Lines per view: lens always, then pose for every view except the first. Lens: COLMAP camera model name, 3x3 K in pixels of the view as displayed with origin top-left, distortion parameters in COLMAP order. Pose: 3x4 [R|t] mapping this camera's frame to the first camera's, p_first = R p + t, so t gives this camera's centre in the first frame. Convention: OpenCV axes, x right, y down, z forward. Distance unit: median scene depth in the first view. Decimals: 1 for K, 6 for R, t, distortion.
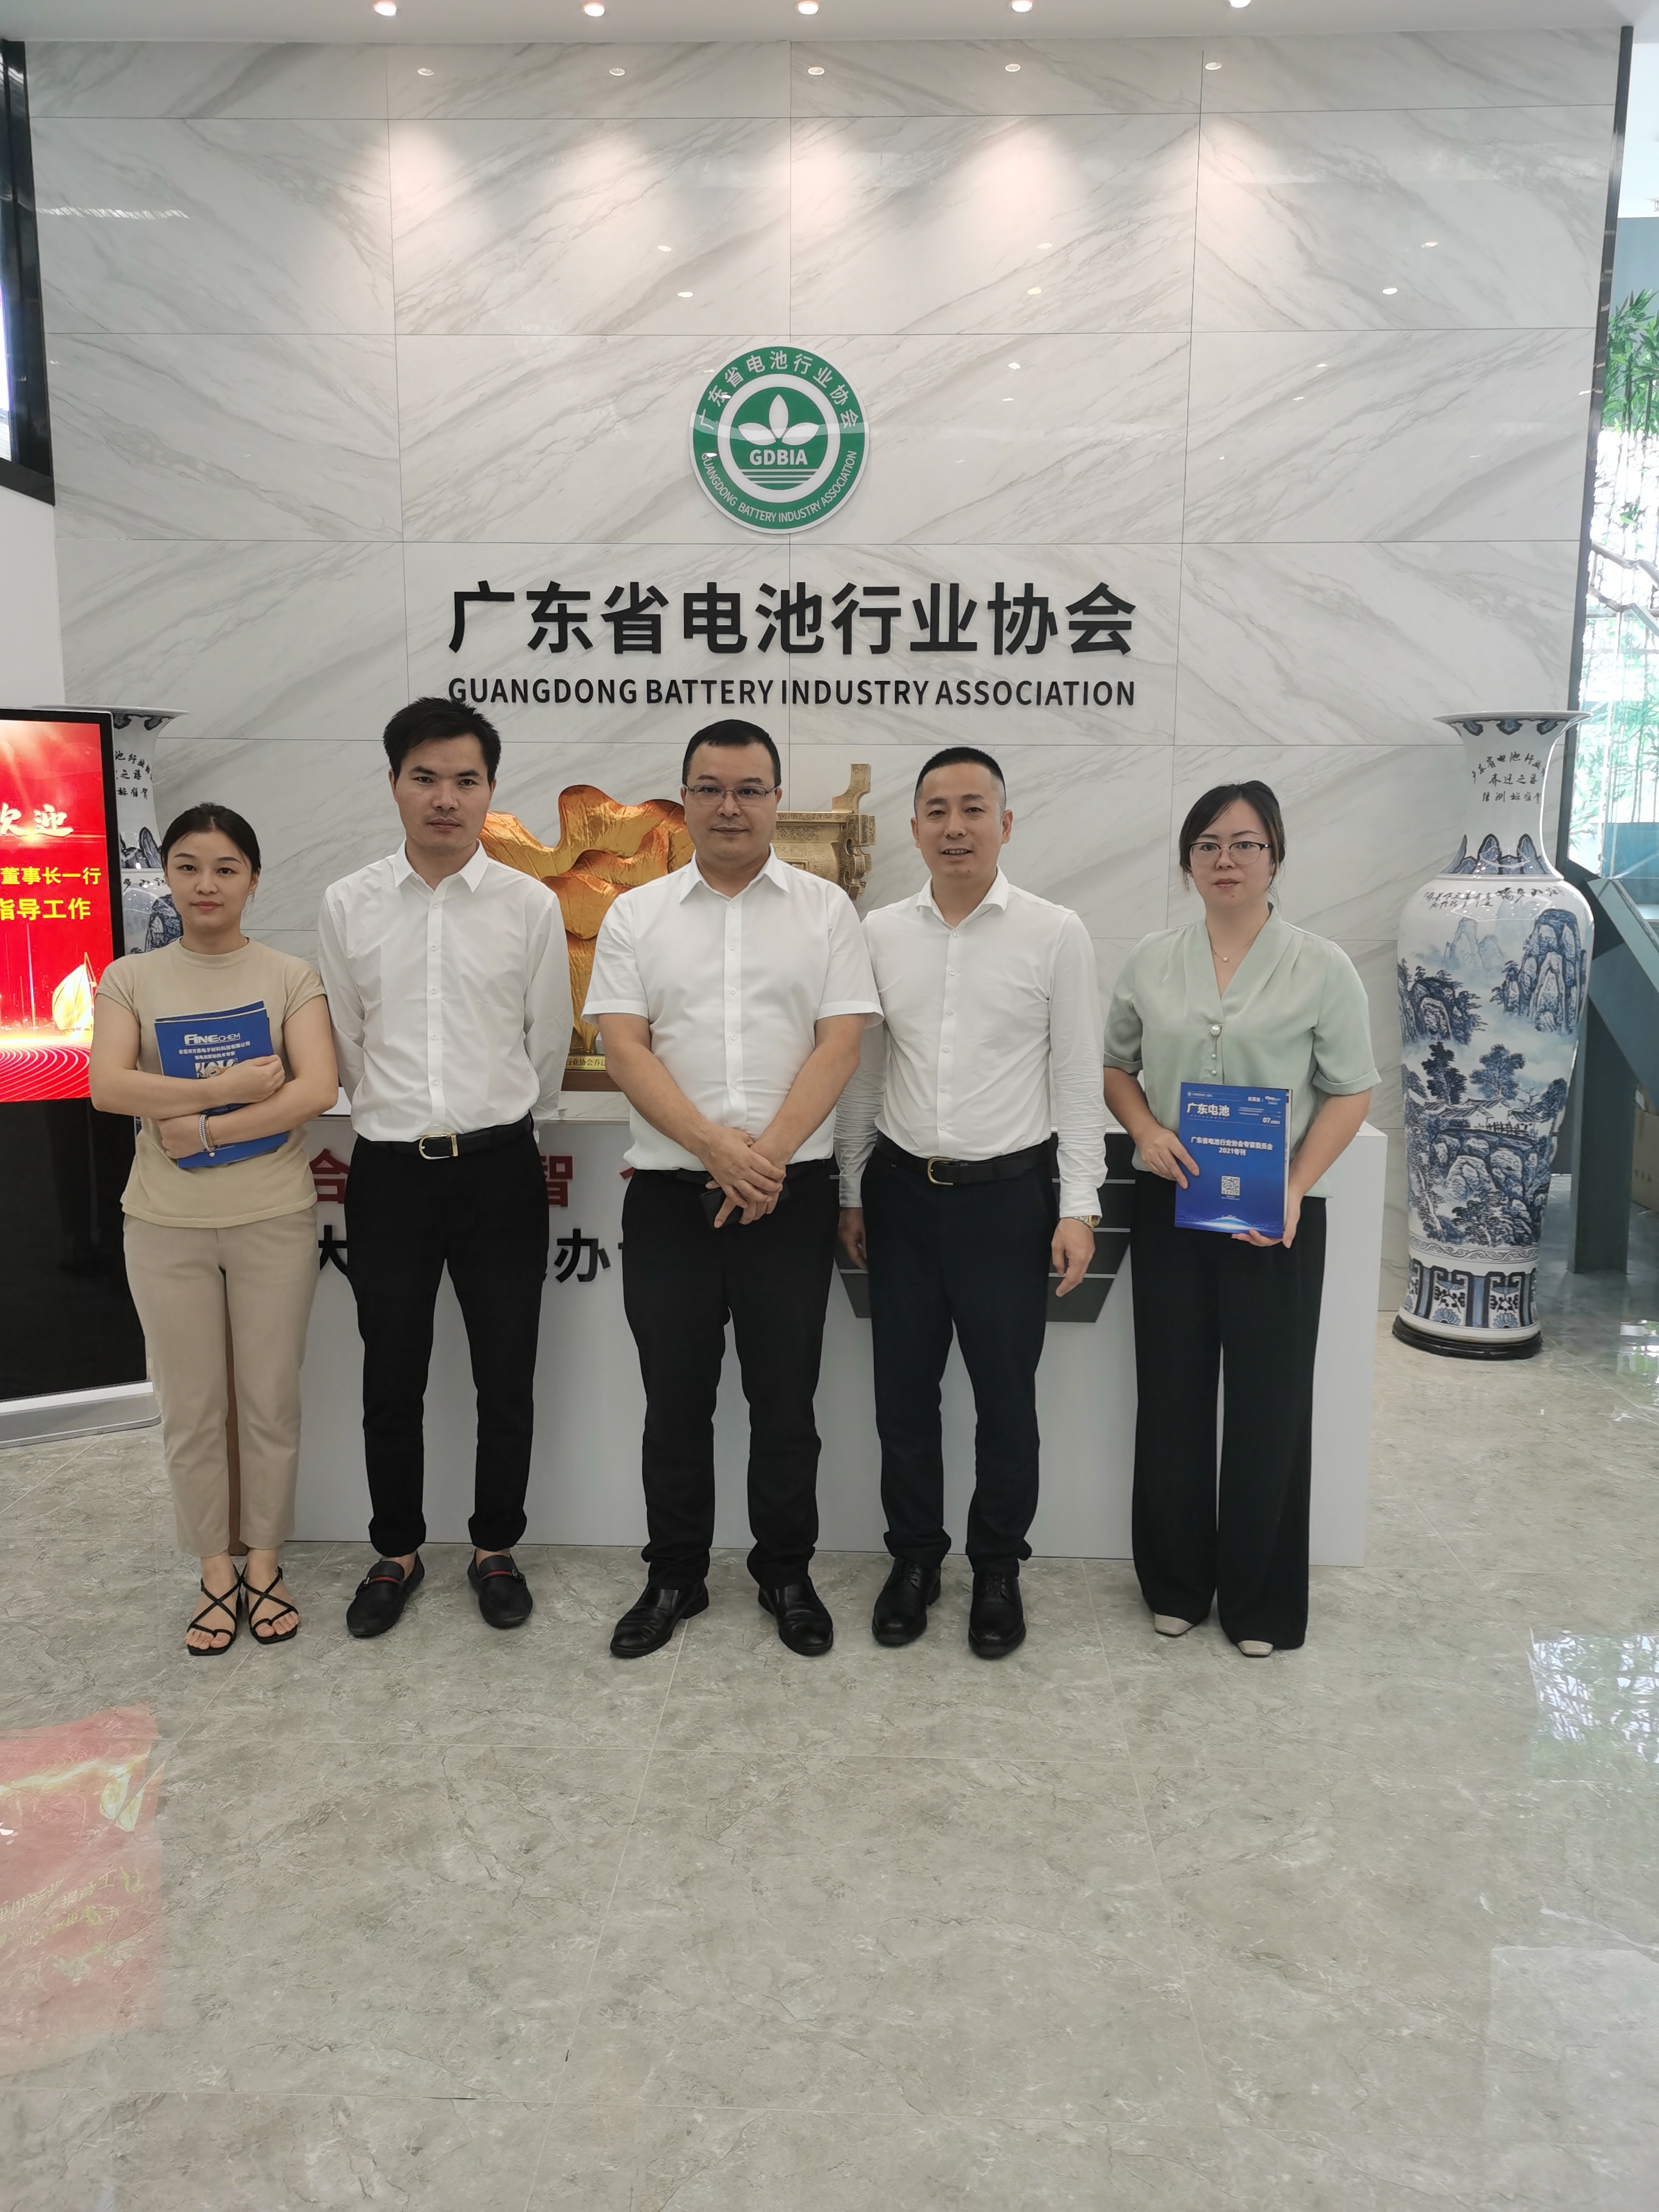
lens RADIAL K [[1691.6, 0, 830.7], [0, 1691.6, 1100.2], [0, 0, 1]] dist [0.060348, -0.054666]
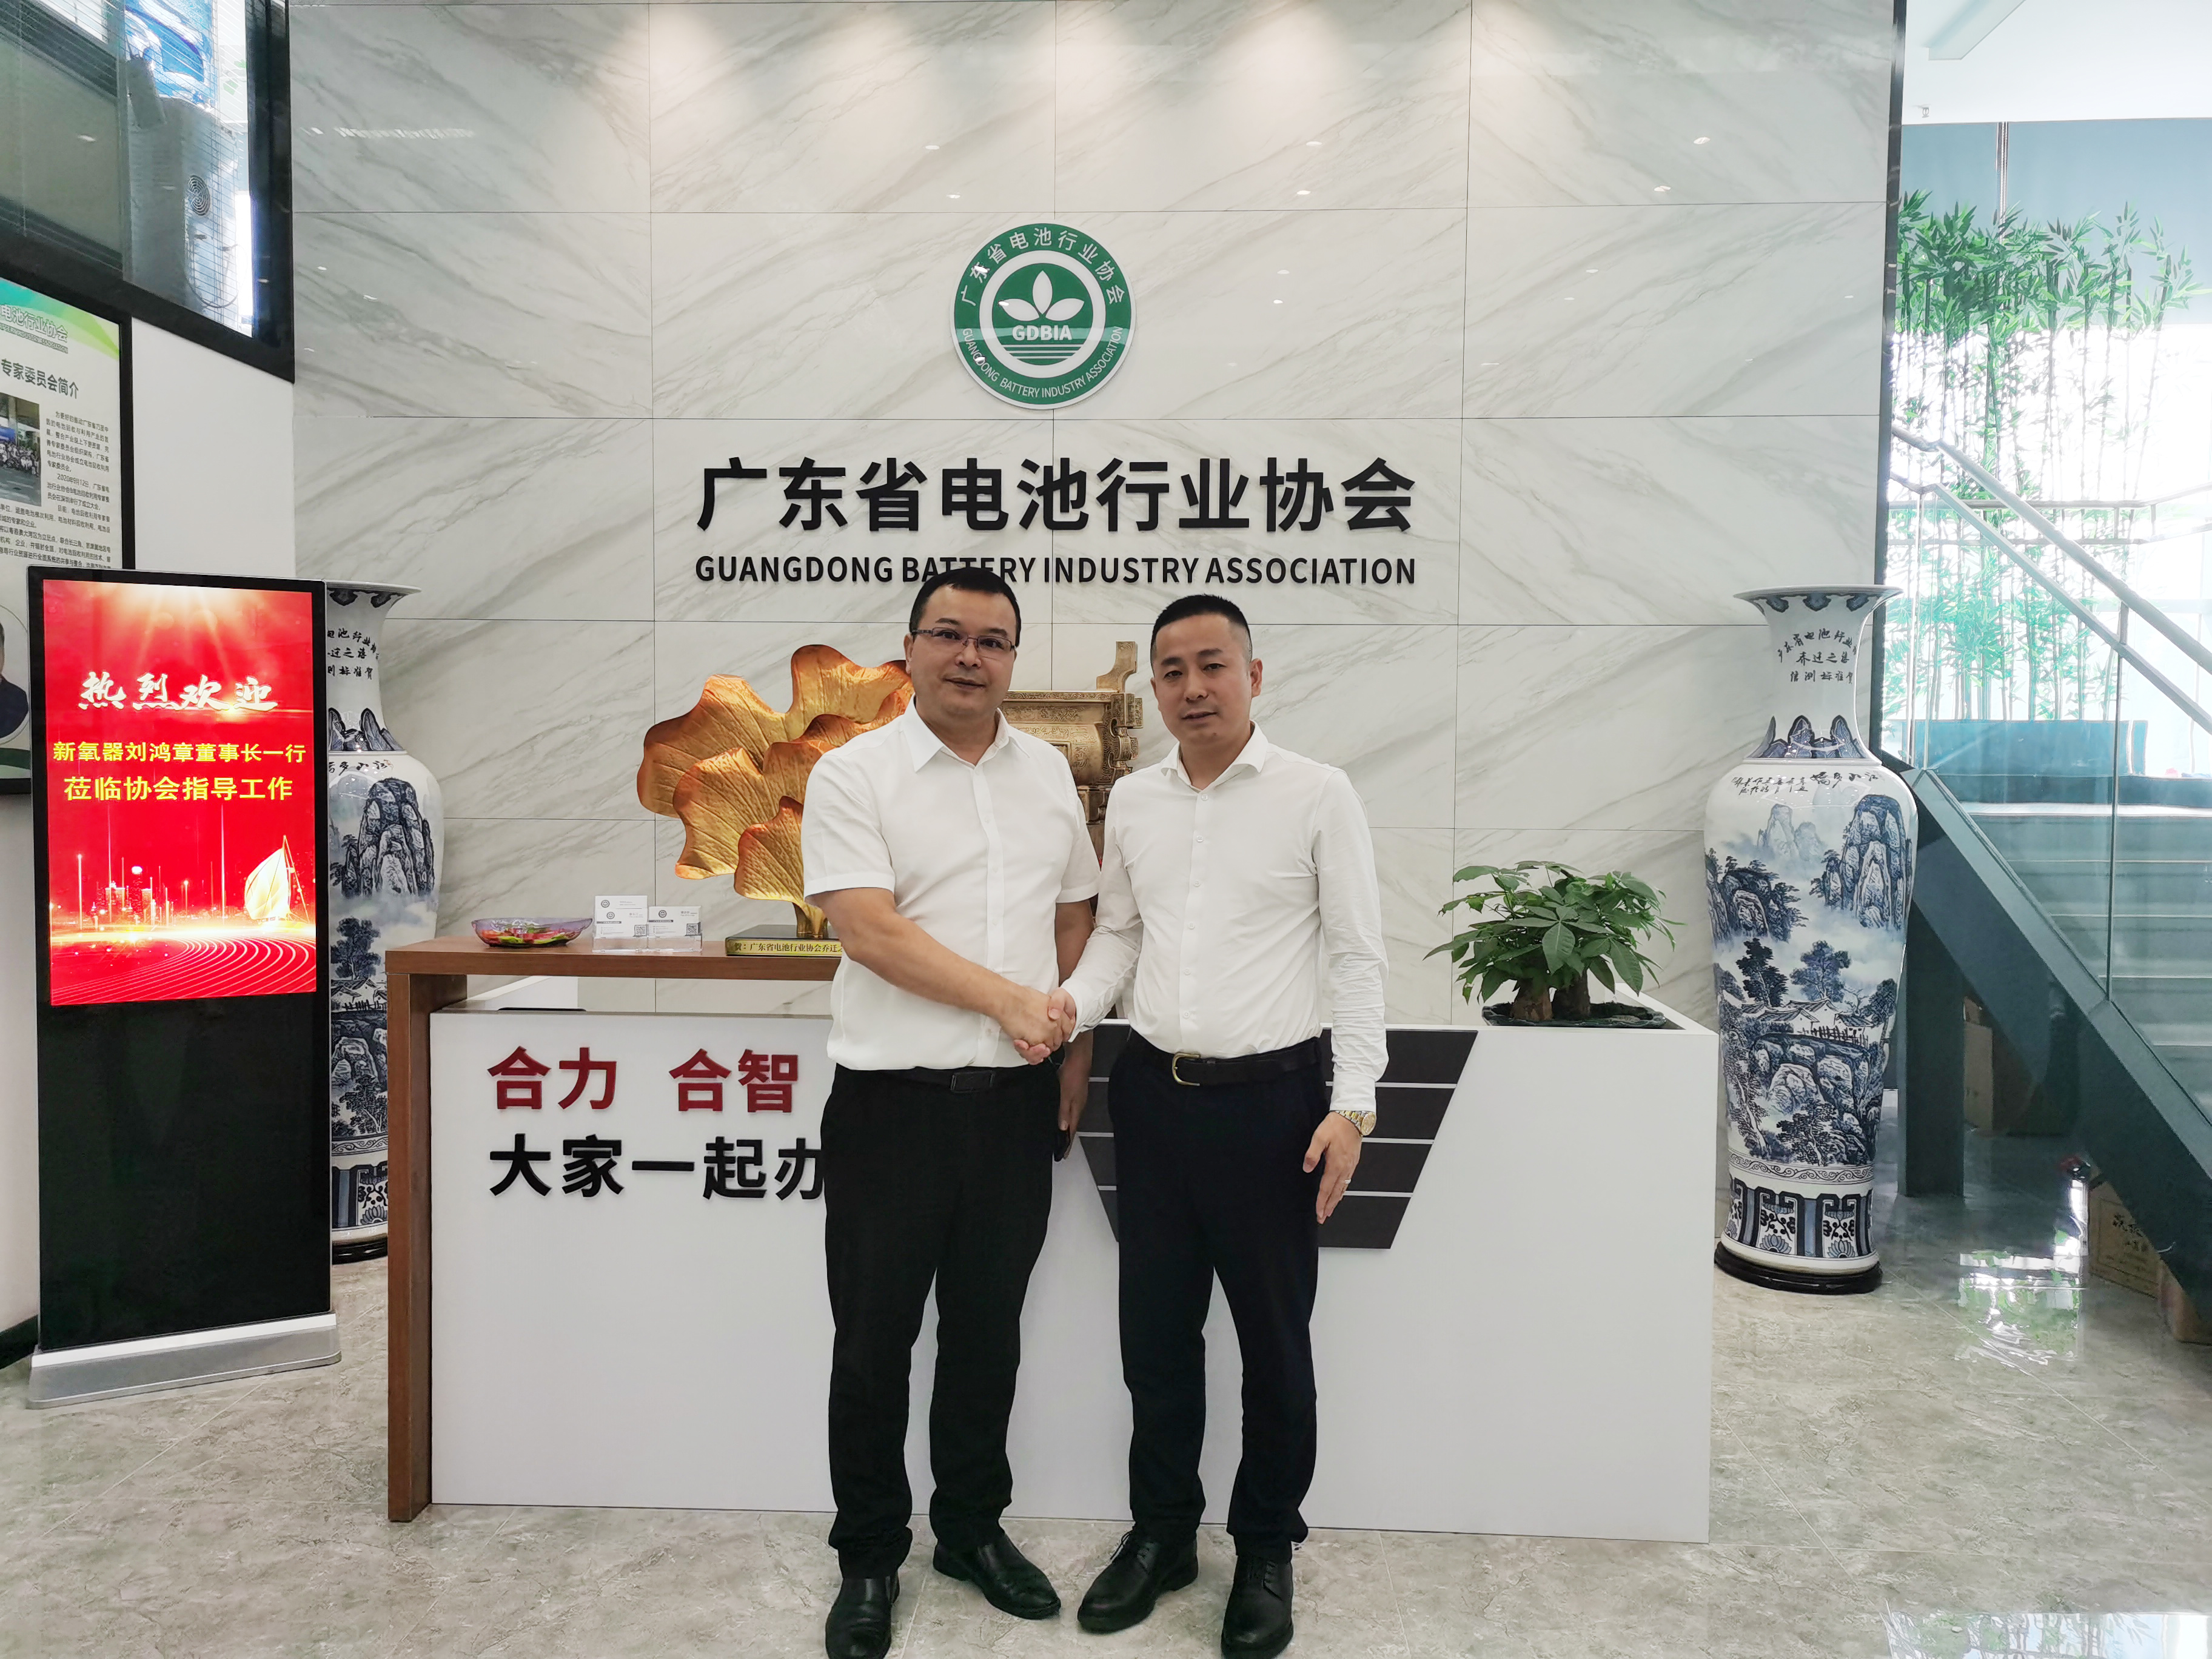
lens RADIAL K [[1696.2, 0, 1091.8], [0, 1696.2, 829.9], [0, 0, 1]] dist [0.054006, -0.044443]
pose [[0.999961, 0.001620, -0.008695, 0.006565], [-0.002552, 0.994118, -0.108269, 0.007966], [0.008469, 0.108287, 0.994084, 0.070155]]
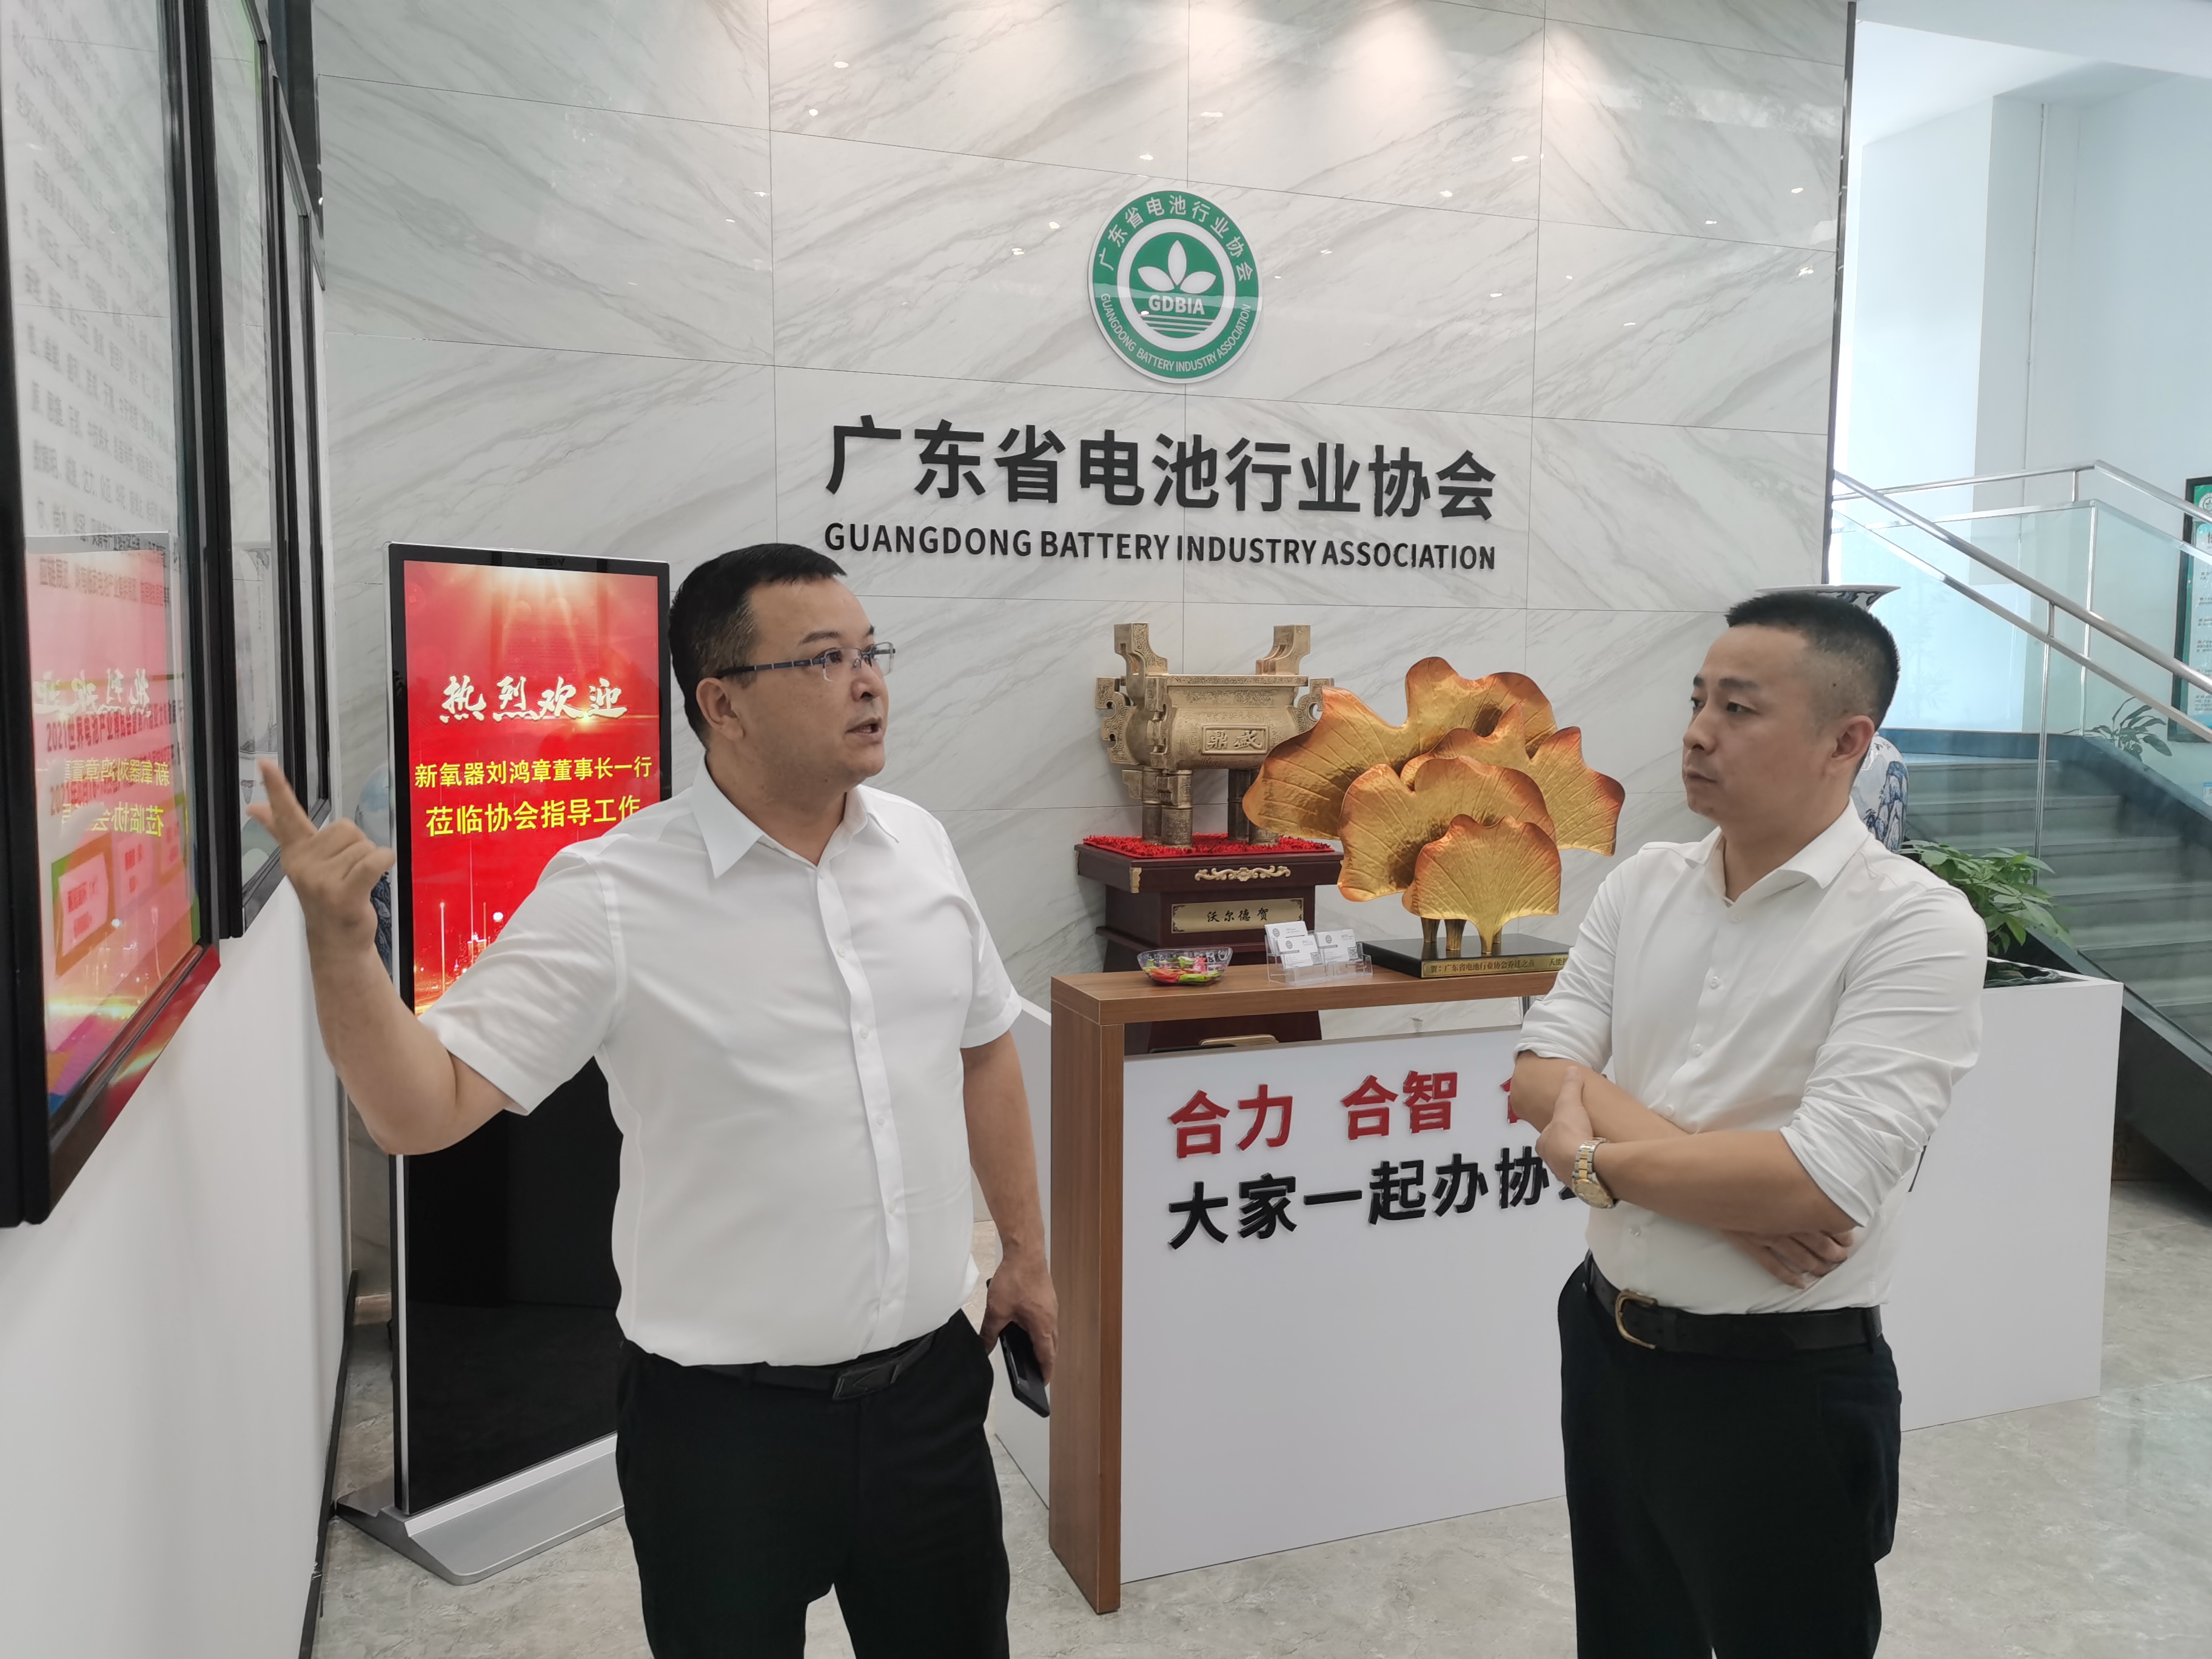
lens RADIAL K [[1691.6, 0, 1098.1], [0, 1691.6, 829.3], [0, 0, 1]] dist [0.060348, -0.054666]
pose [[0.920035, -0.038748, 0.389916, -0.455213], [0.062935, 0.996792, -0.049444, -0.042139], [-0.386750, 0.070030, 0.919522, 0.167393]]
